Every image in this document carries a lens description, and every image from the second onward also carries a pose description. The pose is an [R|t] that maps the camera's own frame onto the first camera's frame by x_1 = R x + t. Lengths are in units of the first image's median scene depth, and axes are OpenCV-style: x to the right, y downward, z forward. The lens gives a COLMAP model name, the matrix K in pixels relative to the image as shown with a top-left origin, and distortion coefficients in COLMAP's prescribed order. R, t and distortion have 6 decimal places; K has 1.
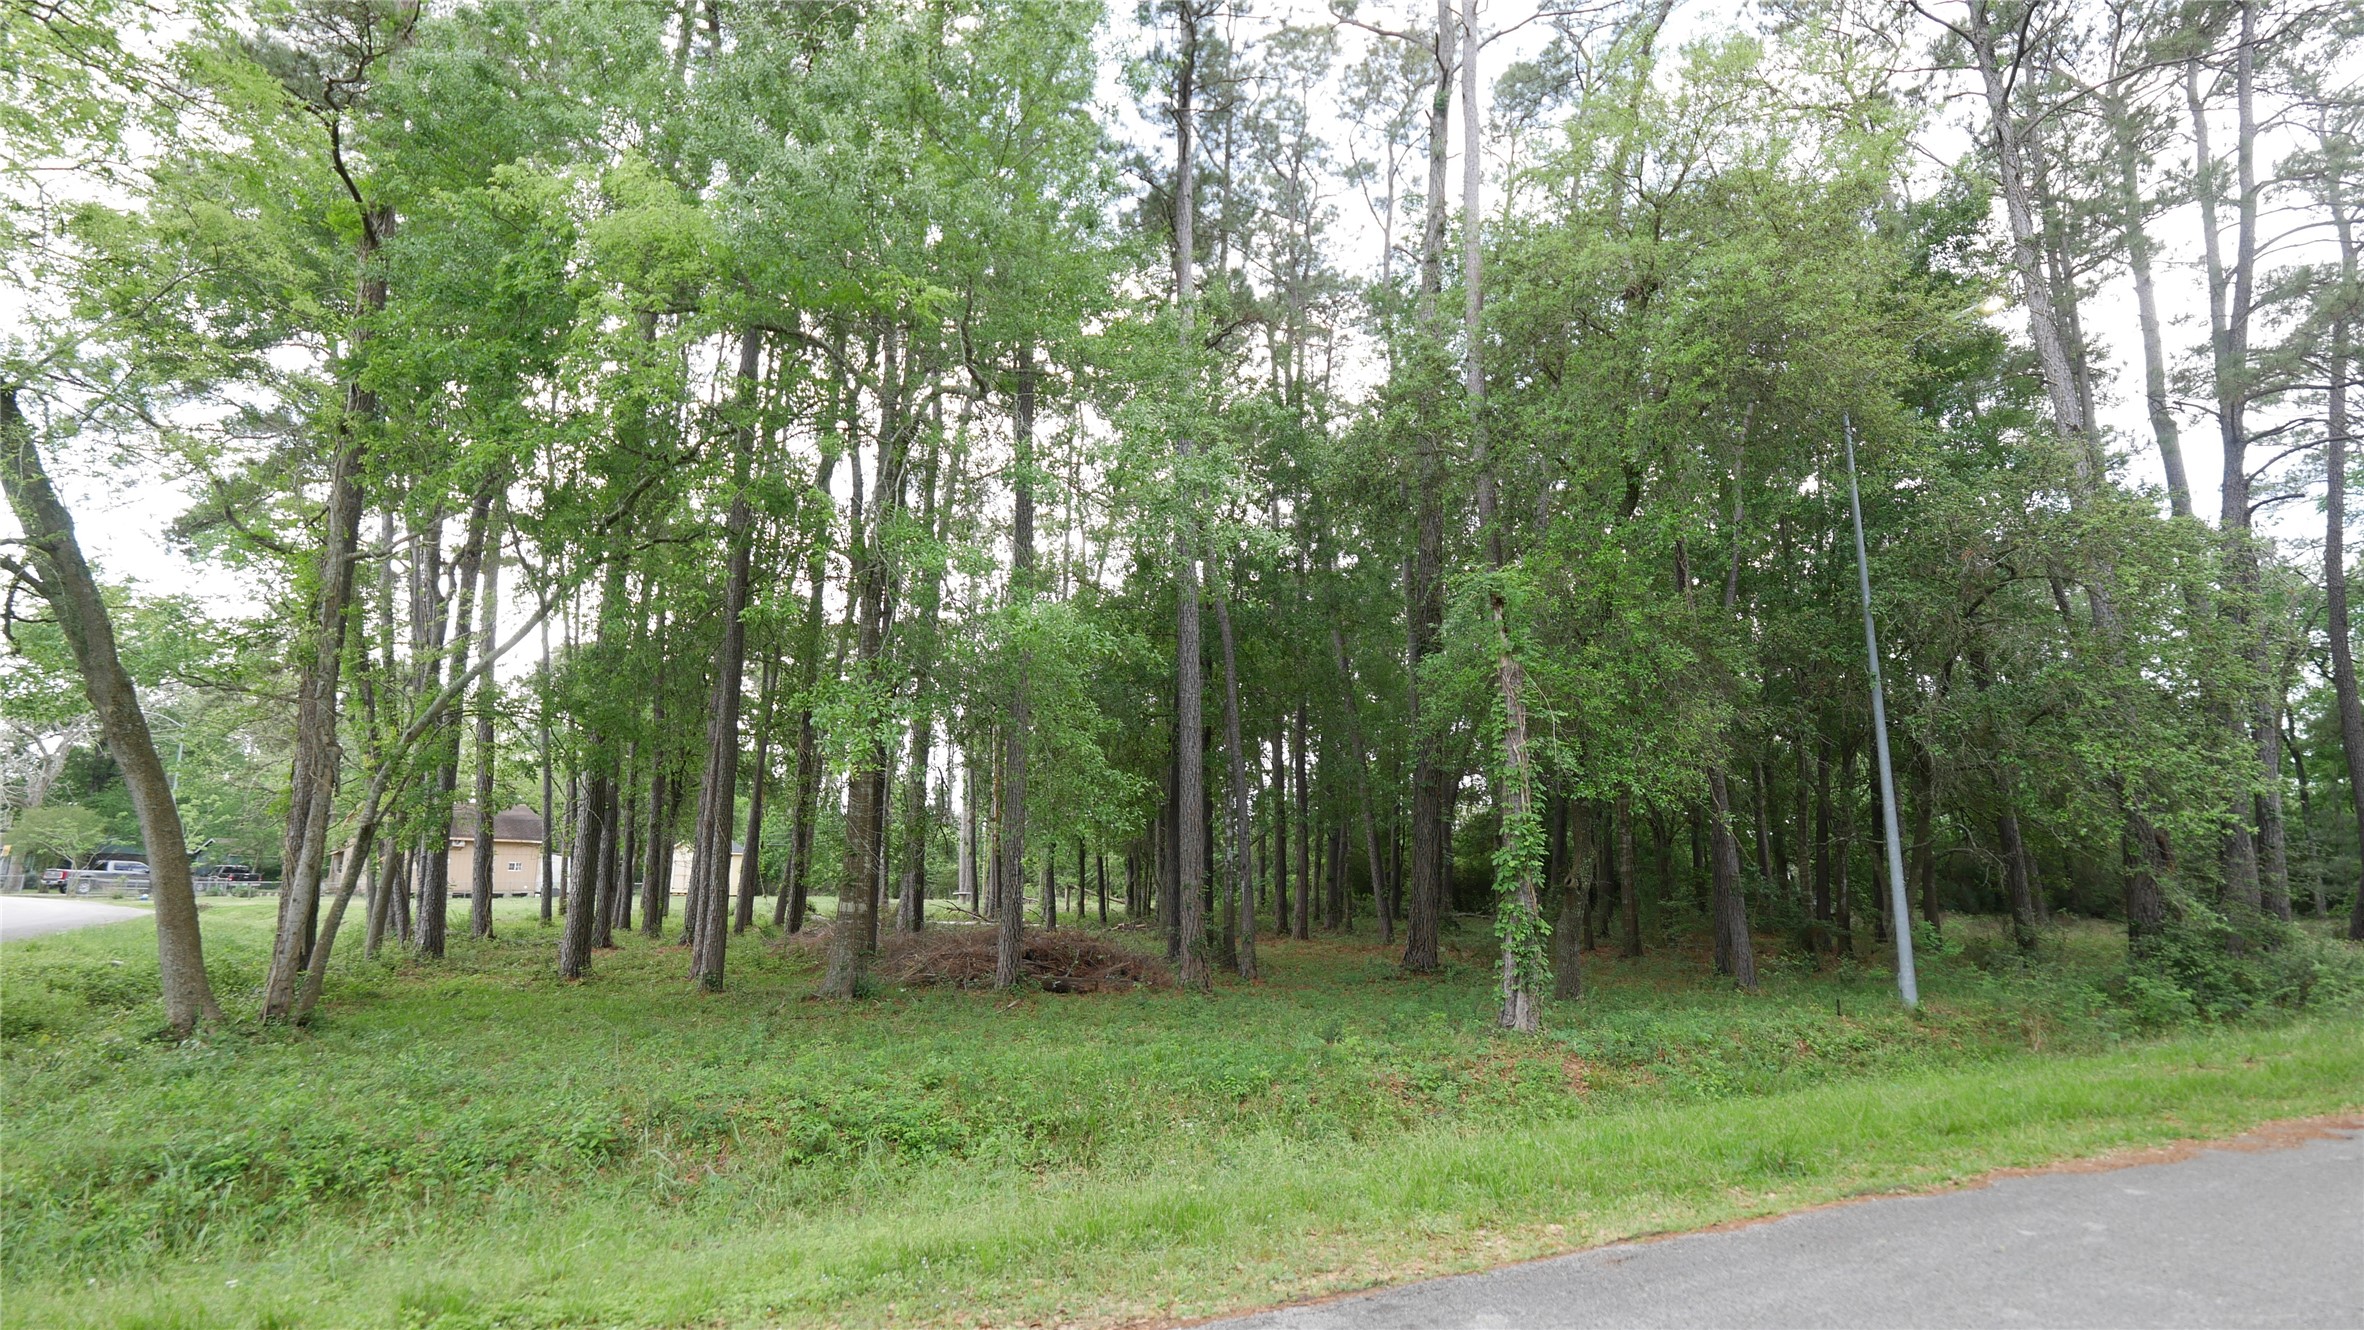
lens RADIAL K [[1112.9, 0, 1182.0], [0, 1112.9, 665.0], [0, 0, 1]] dist [-0.017942, 0.000666]
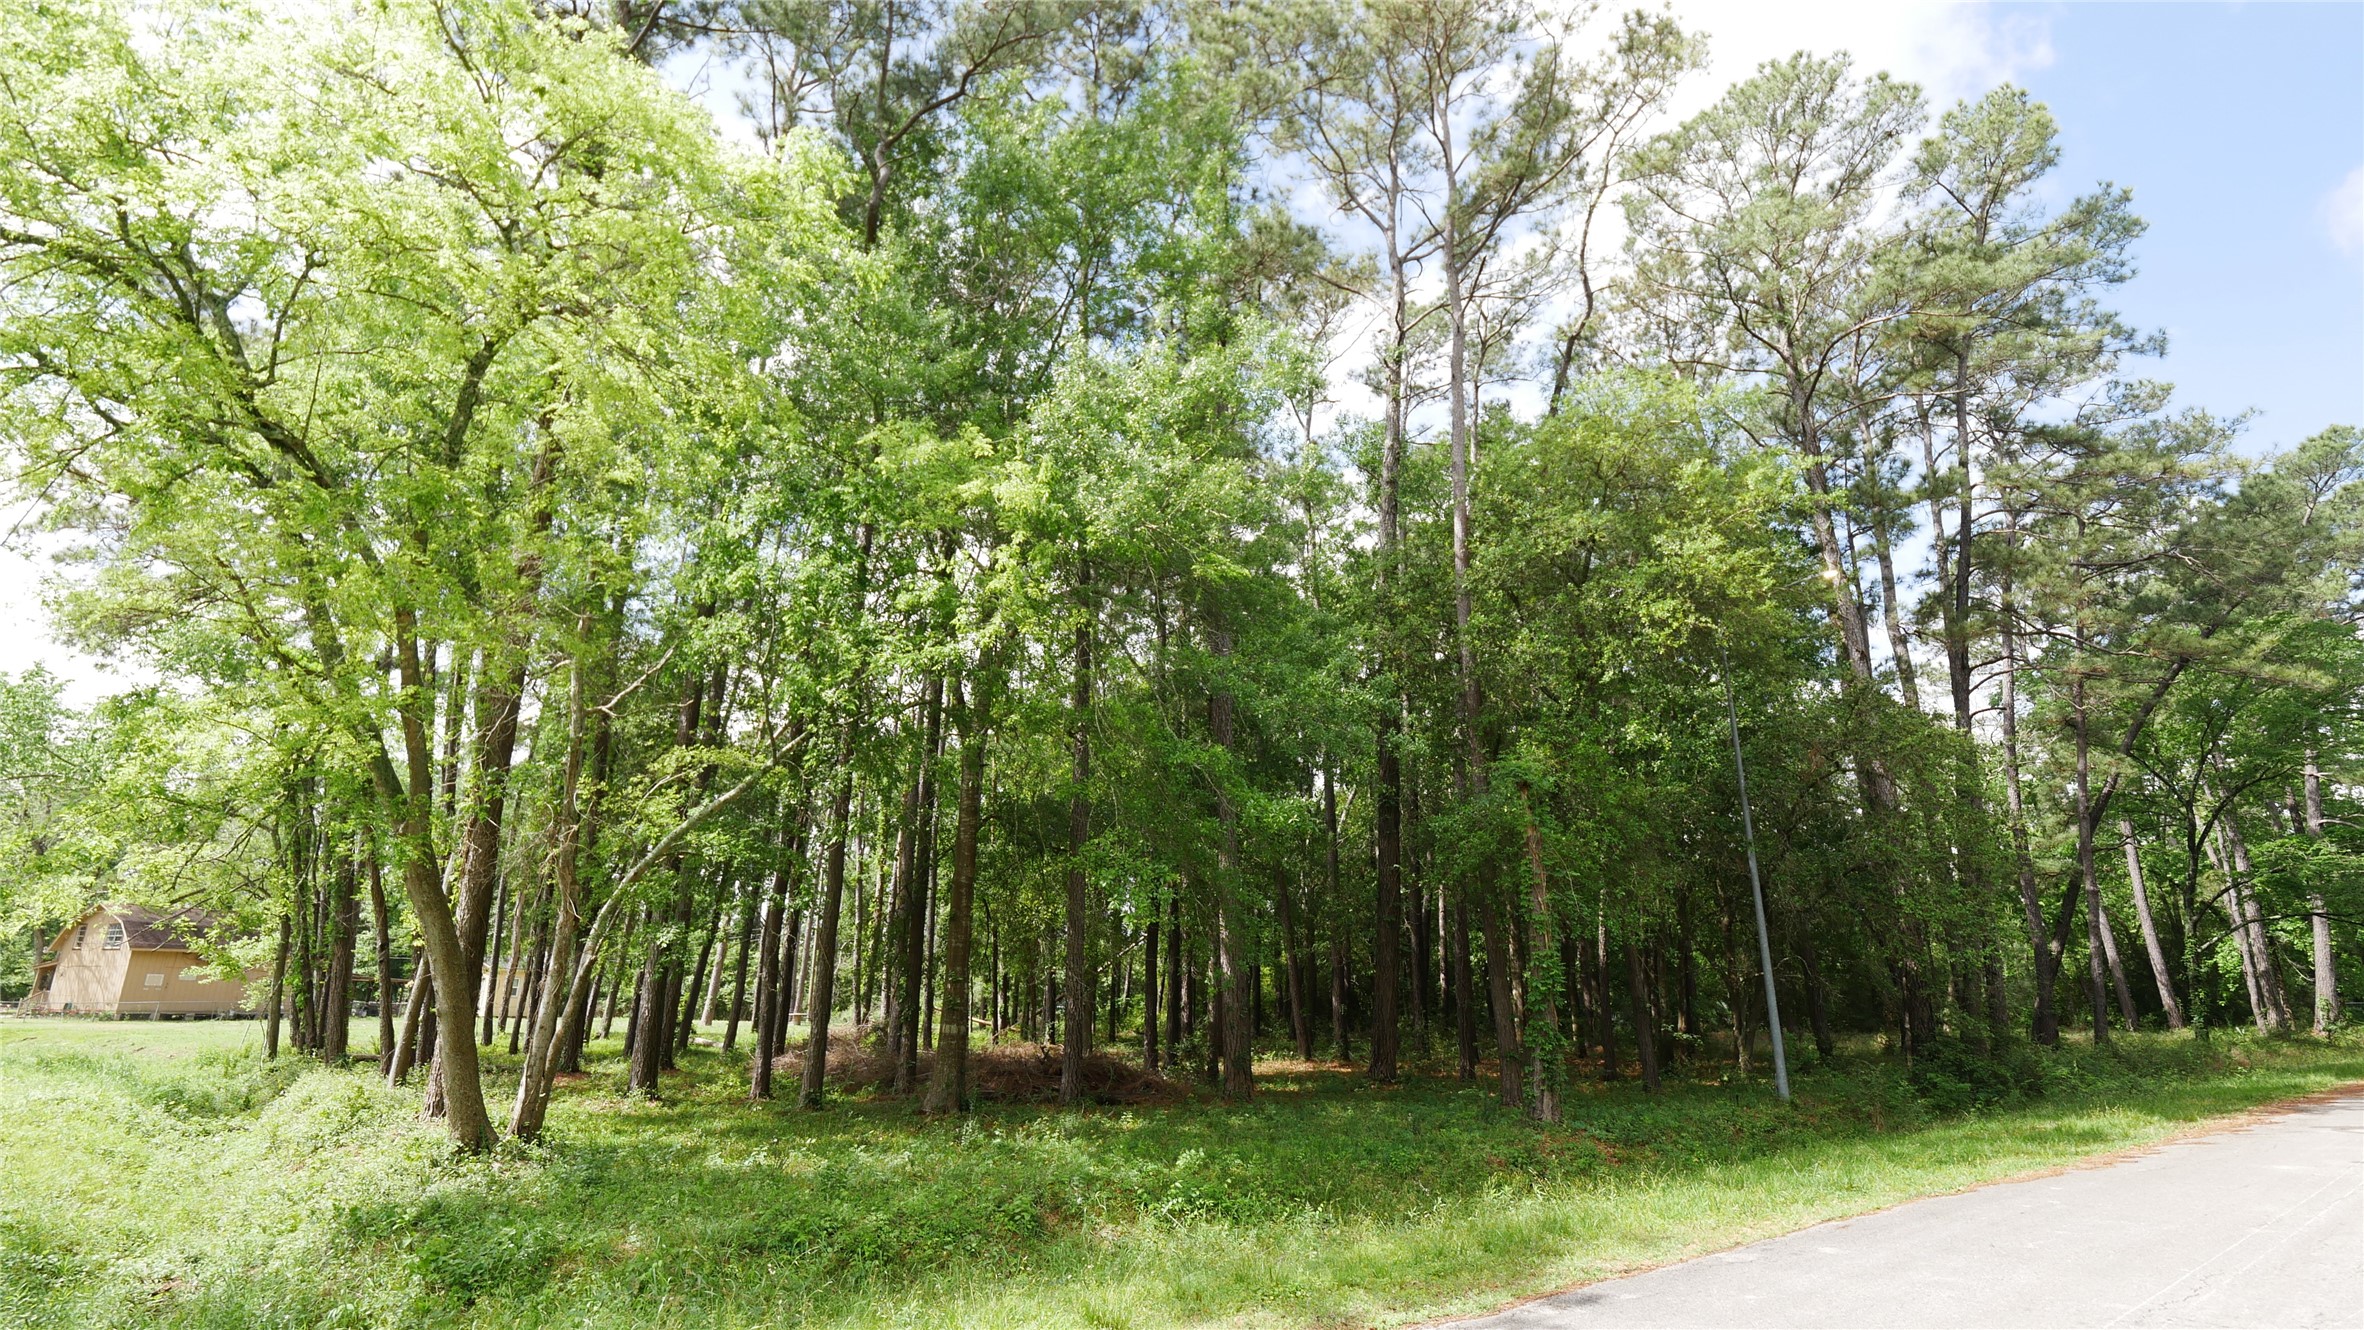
lens RADIAL K [[1112.9, 0, 1182.0], [0, 1112.9, 665.0], [0, 0, 1]] dist [-0.017942, 0.000666]
pose [[0.980290, 0.055846, 0.189506, -0.295161], [-0.035946, 0.993623, -0.106870, -0.035100], [-0.194265, 0.097951, 0.976046, -0.173597]]
